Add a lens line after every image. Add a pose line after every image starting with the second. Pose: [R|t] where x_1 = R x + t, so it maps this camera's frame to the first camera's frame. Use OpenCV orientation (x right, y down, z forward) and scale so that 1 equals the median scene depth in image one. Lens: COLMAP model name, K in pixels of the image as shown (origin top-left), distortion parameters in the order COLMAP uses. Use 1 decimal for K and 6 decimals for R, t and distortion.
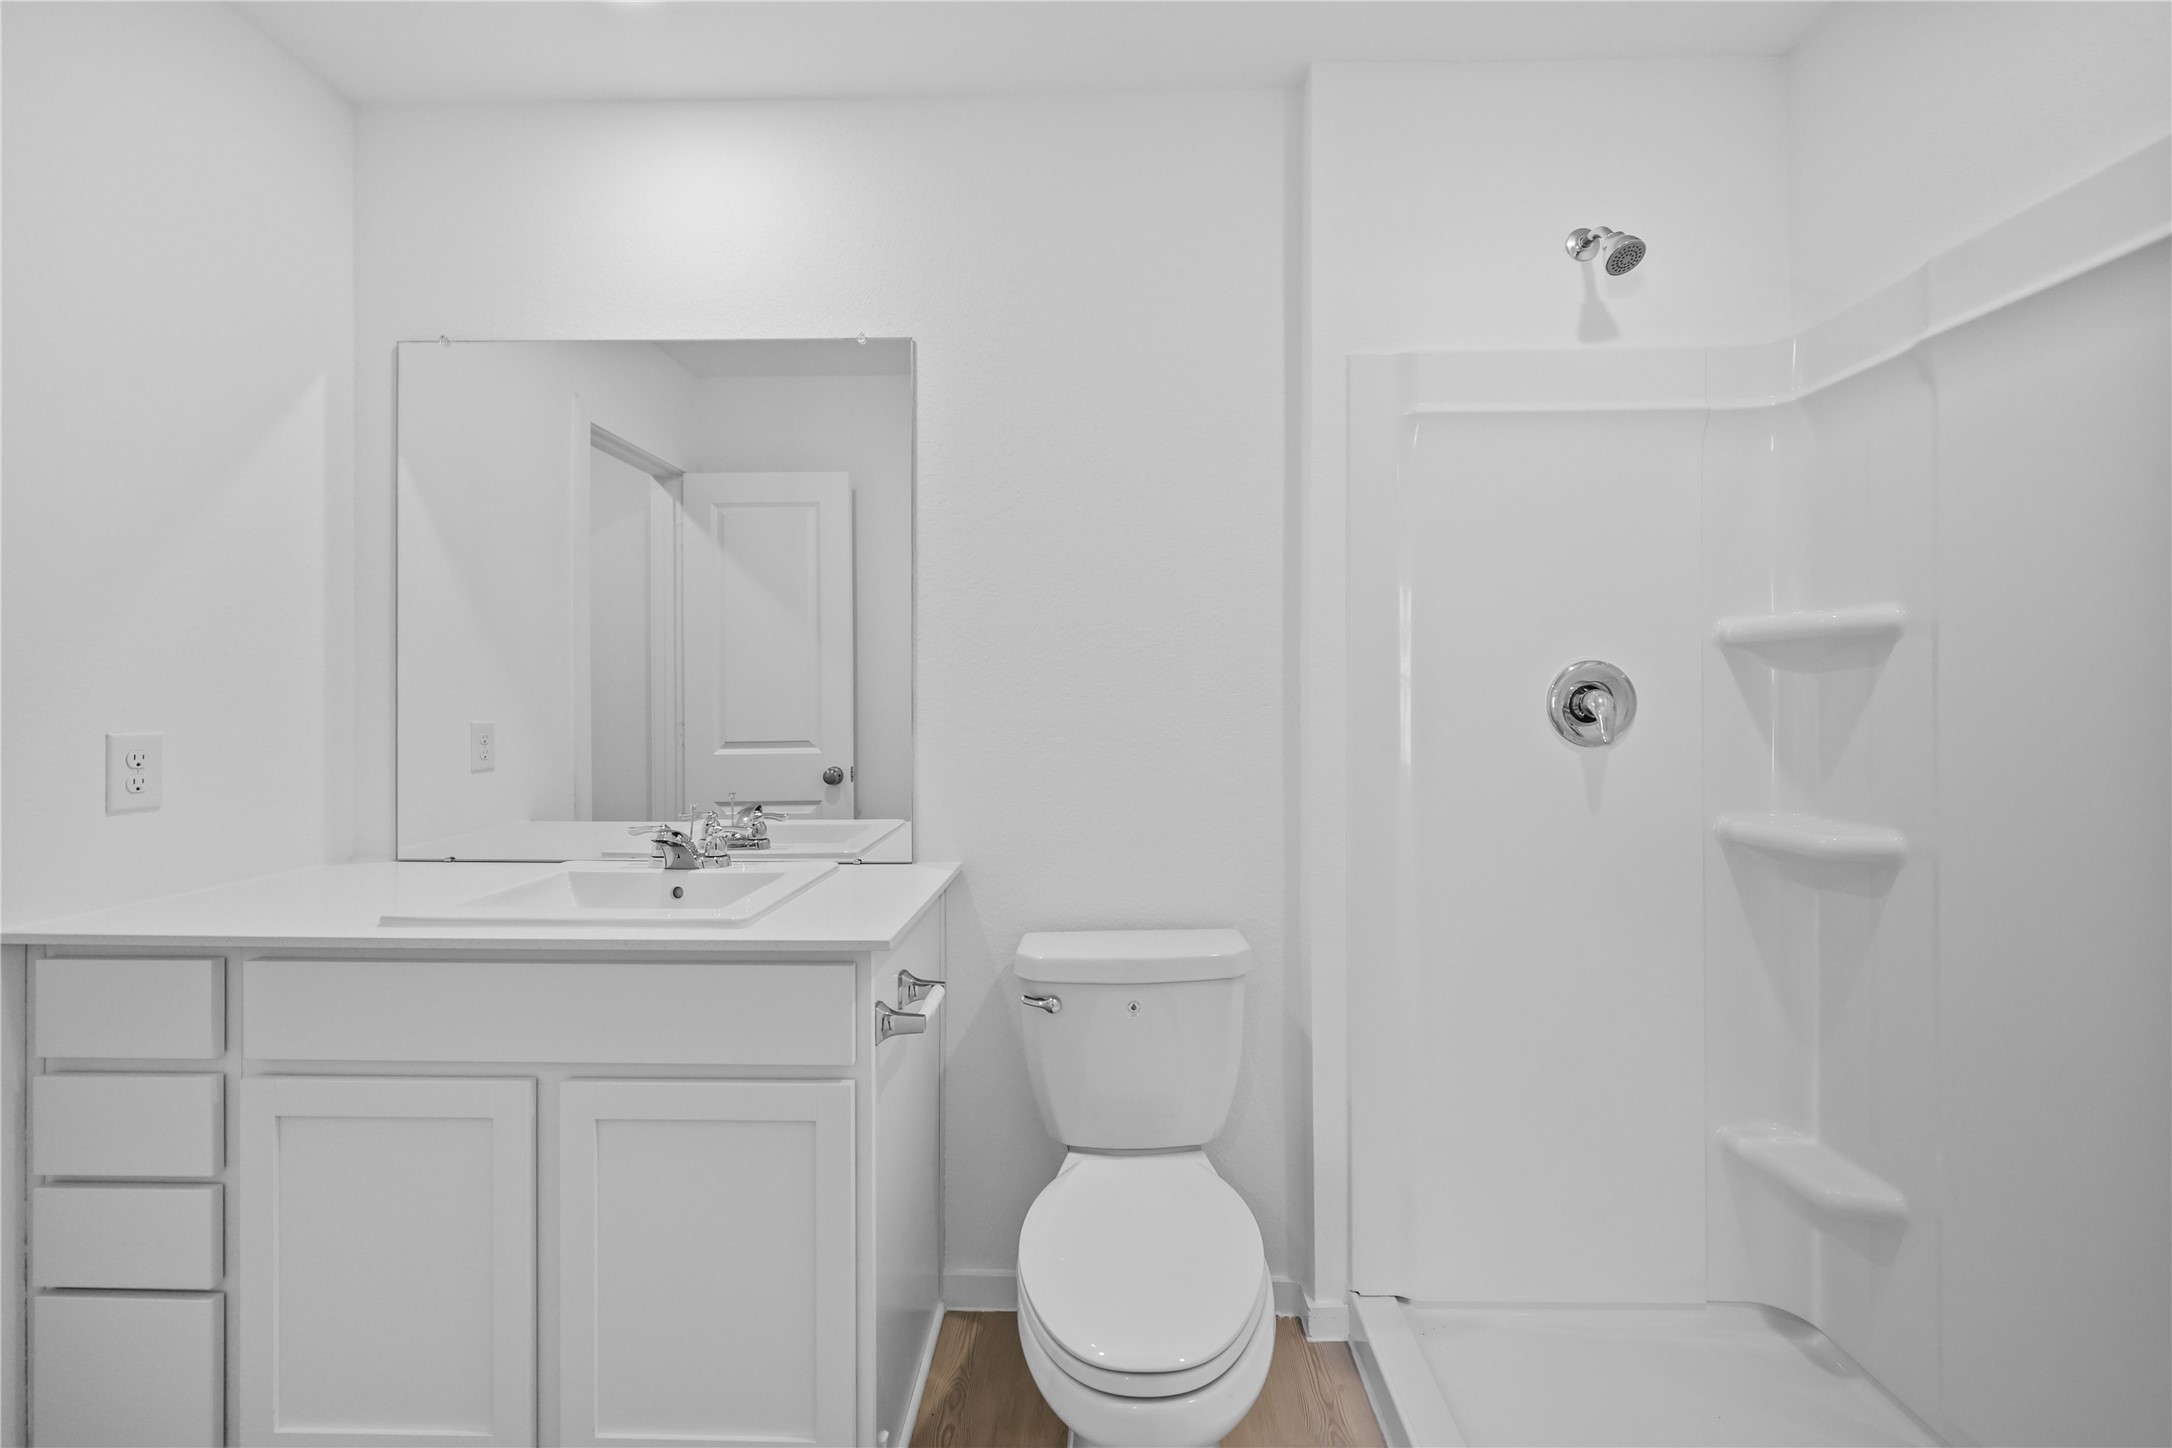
lens RADIAL K [[876.6, 0, 1075.3], [0, 876.6, 697.5], [0, 0, 1]] dist [-0.000738, -0.000118]
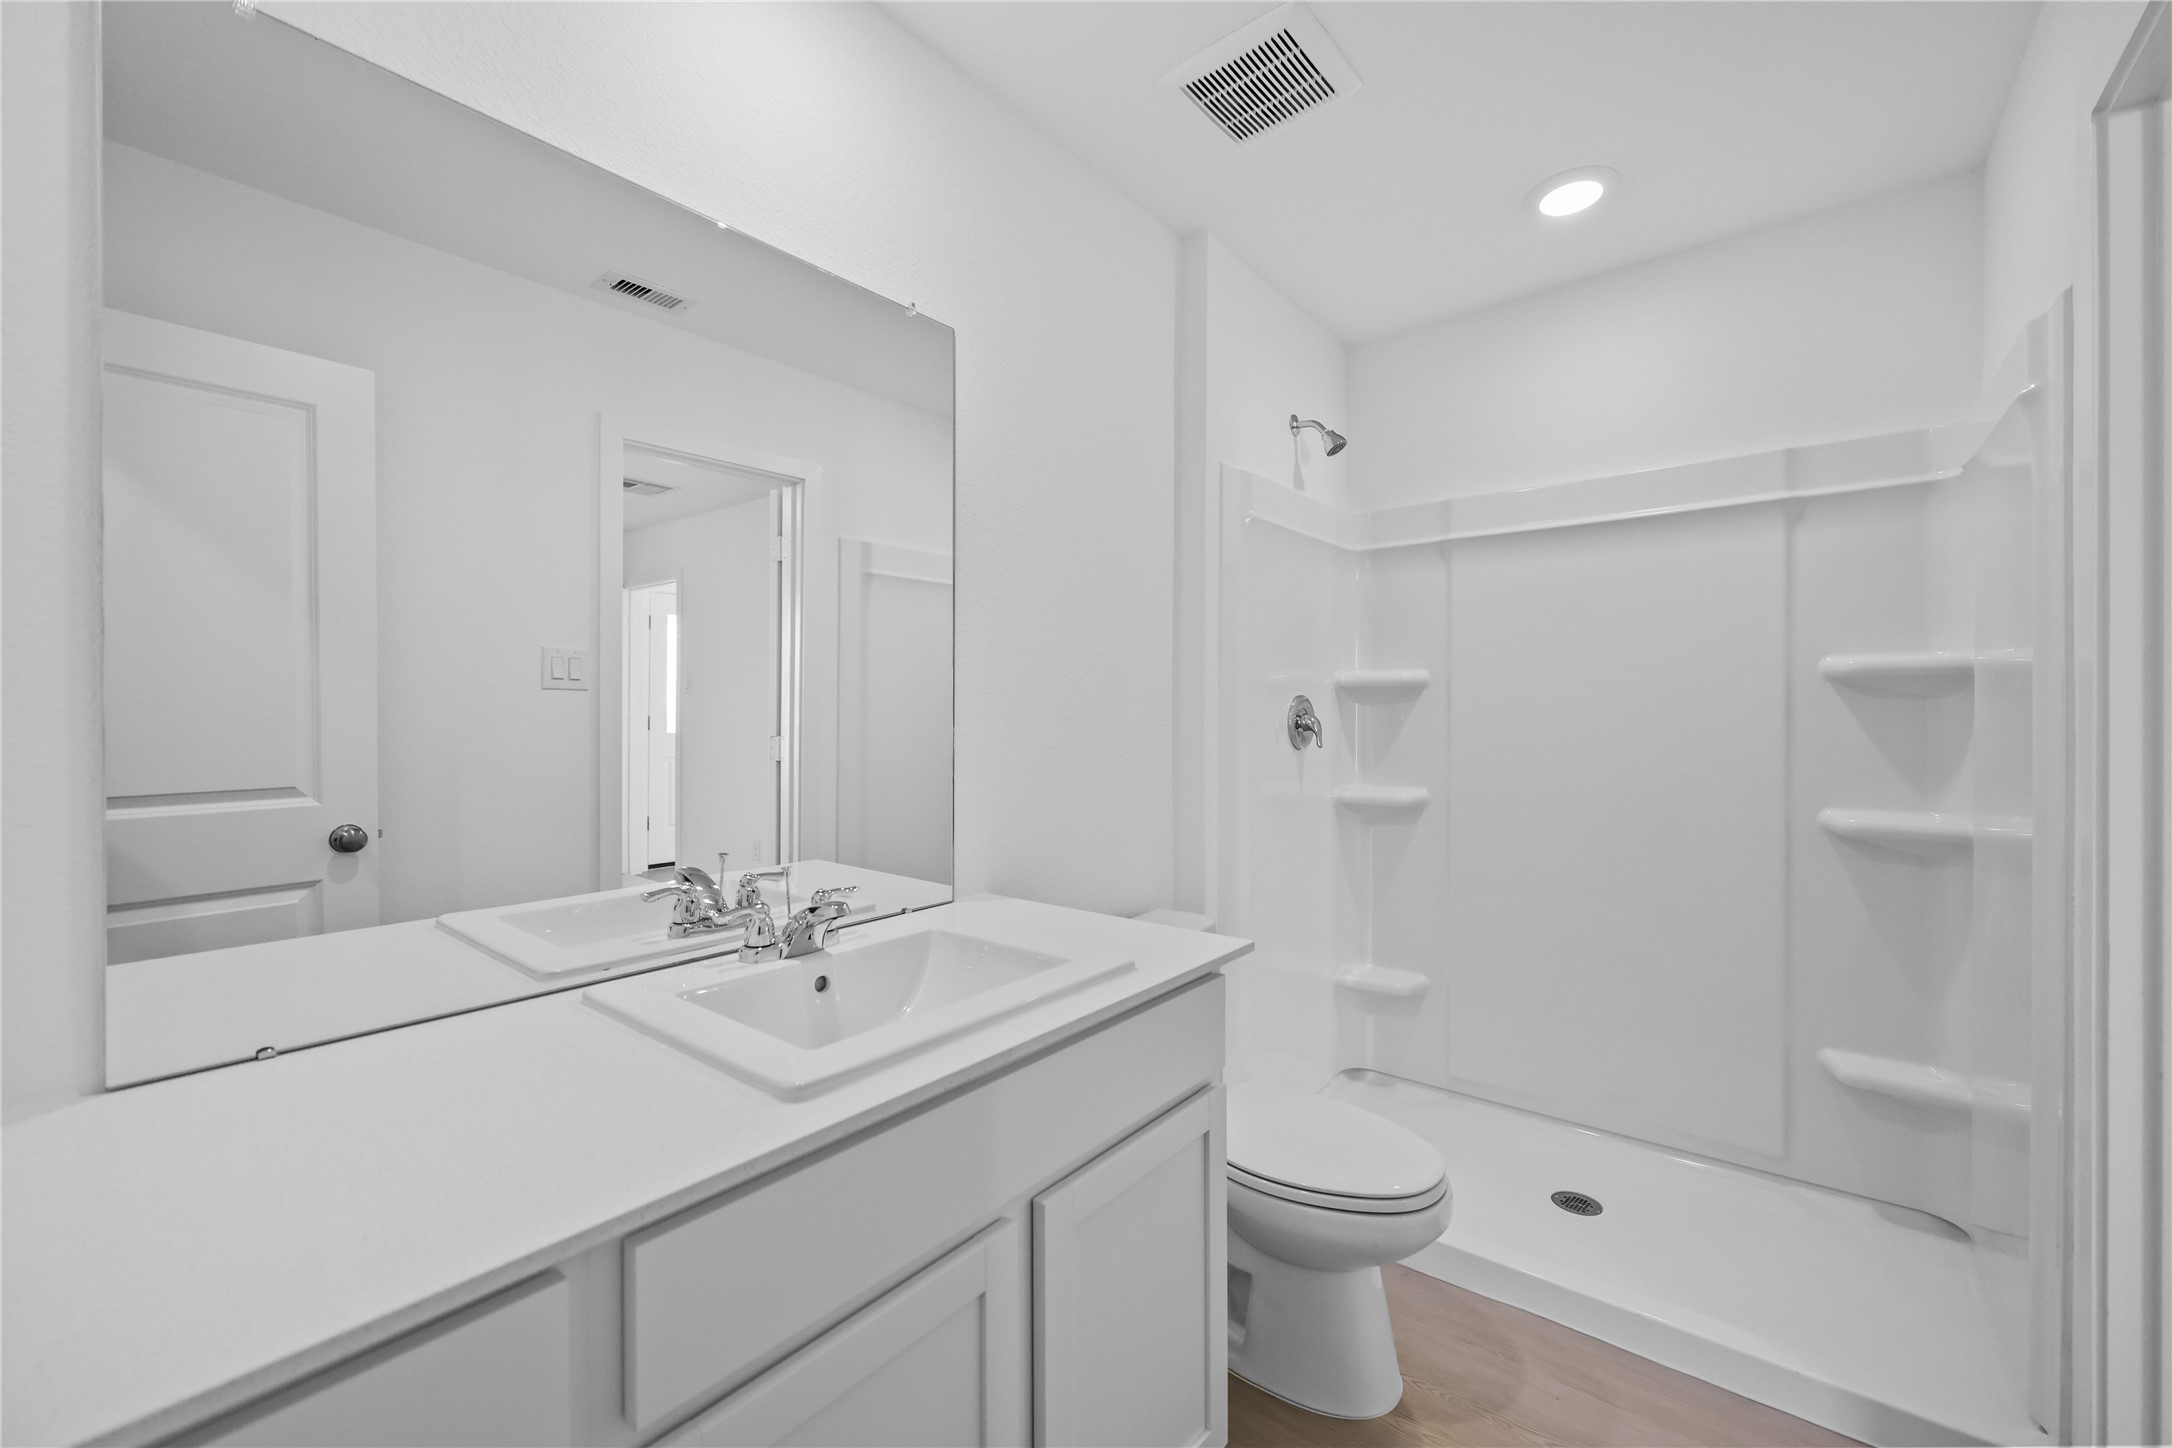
lens RADIAL K [[876.6, 0, 1077.6], [0, 876.6, 723.7], [0, 0, 1]] dist [-0.000738, -0.000118]
pose [[0.613856, -0.007210, 0.789385, -0.662051], [-0.004510, 0.999910, 0.012641, -0.008493], [-0.789405, -0.011320, 0.613768, 0.263262]]
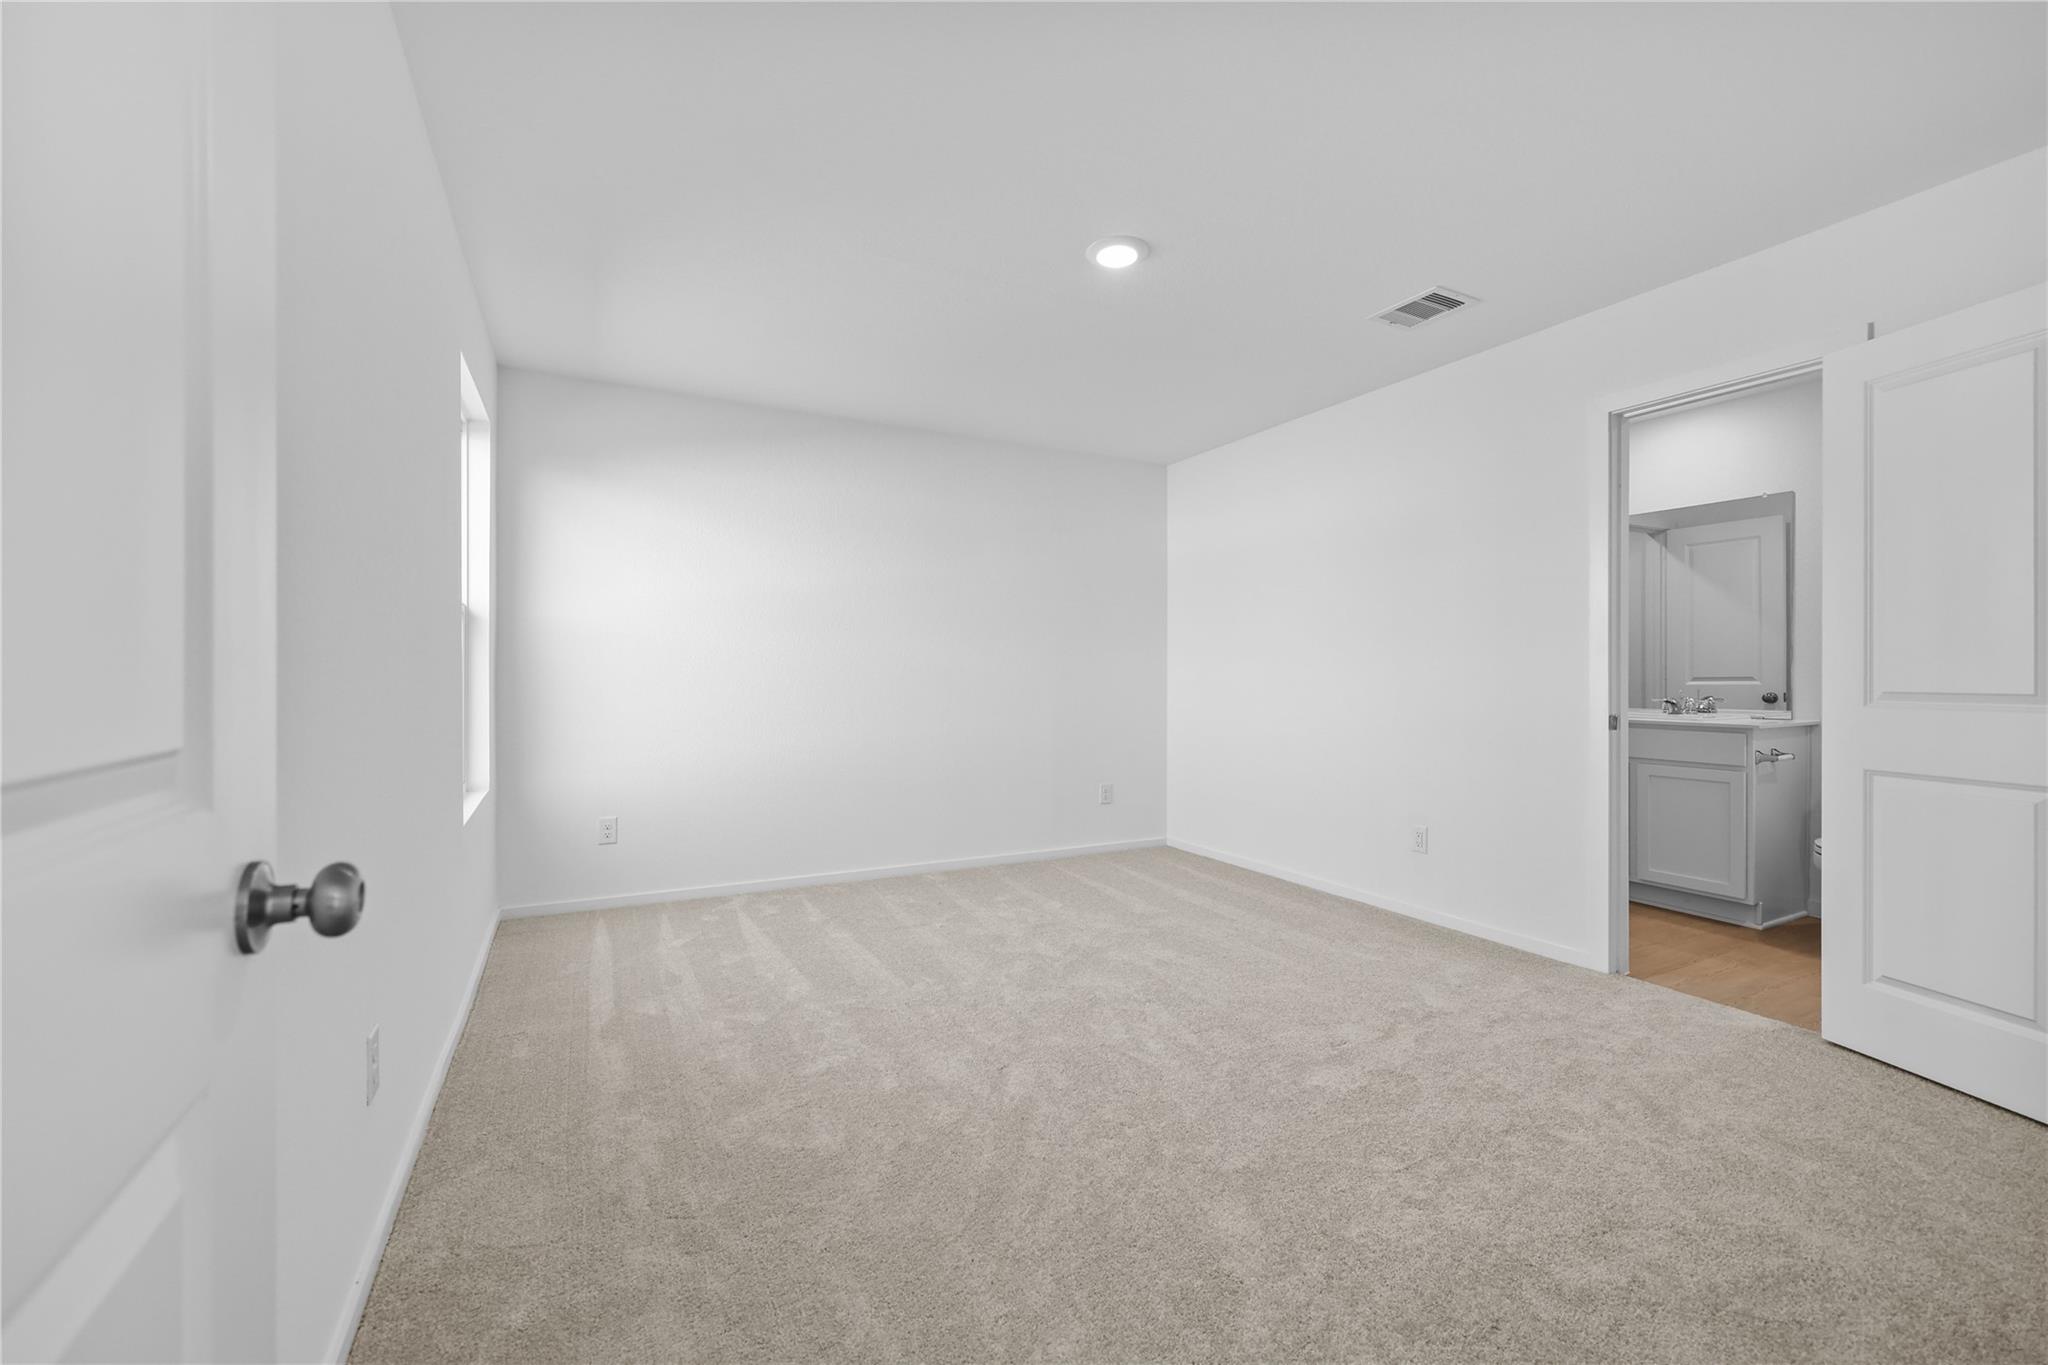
lens RADIAL K [[826.6, 0, 1019.9], [0, 826.6, 679.8], [0, 0, 1]] dist [-0.000738, -0.000118]
pose [[0.486098, 0.007352, -0.873873, 0.594579], [0.001398, 0.999957, 0.009191, 0.055851], [0.873903, -0.005690, 0.486067, -1.496300]]
